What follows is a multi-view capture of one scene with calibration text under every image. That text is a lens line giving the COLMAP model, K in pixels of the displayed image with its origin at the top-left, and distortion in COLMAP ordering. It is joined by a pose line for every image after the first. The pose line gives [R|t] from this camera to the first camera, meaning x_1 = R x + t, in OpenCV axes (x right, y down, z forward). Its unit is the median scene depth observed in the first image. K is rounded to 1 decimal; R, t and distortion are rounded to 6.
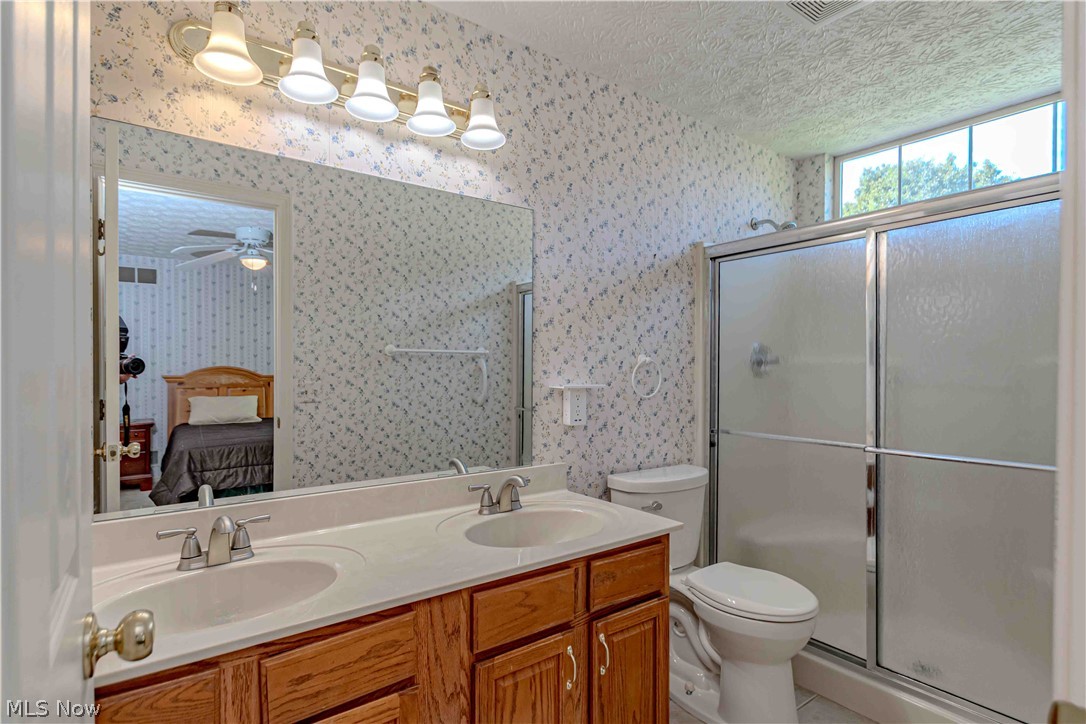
lens RADIAL K [[541.5, 0, 543.0], [0, 541.5, 362.0], [0, 0, 1]] dist [0.000725, -0.000005]
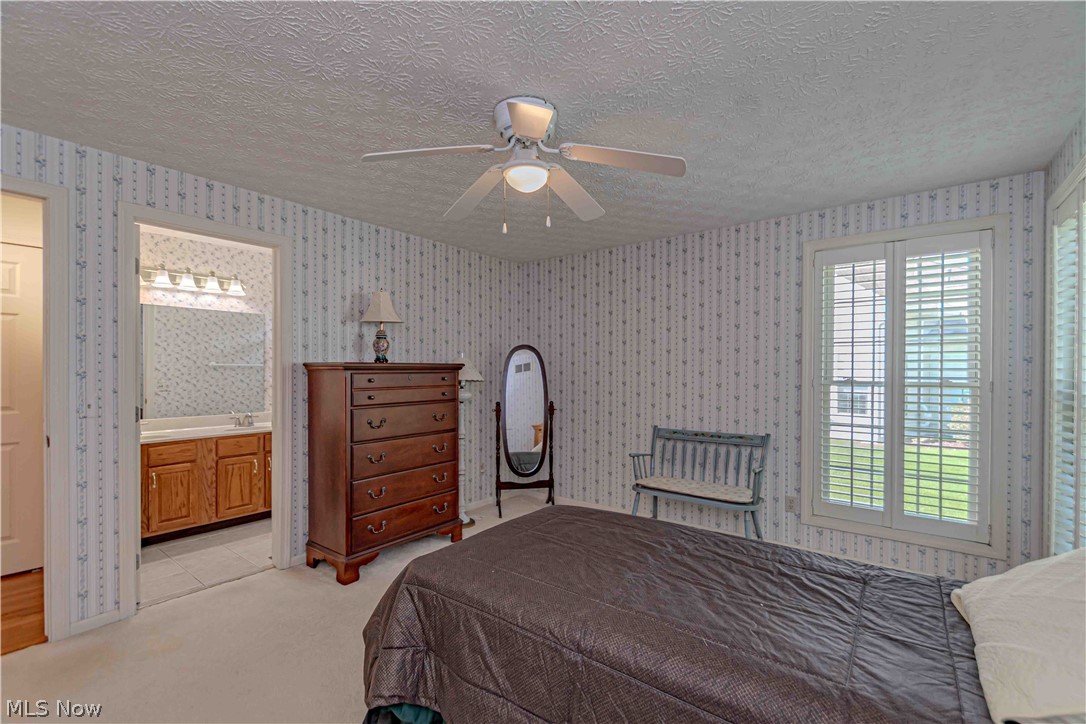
lens RADIAL K [[480.1, 0, 543.9], [0, 480.1, 368.0], [0, 0, 1]] dist [0.010325, -0.000311]
pose [[0.967750, 0.005542, 0.251851, 0.578417], [-0.006923, 0.999965, 0.004600, -0.034192], [-0.251817, -0.006195, 0.967755, -1.309336]]
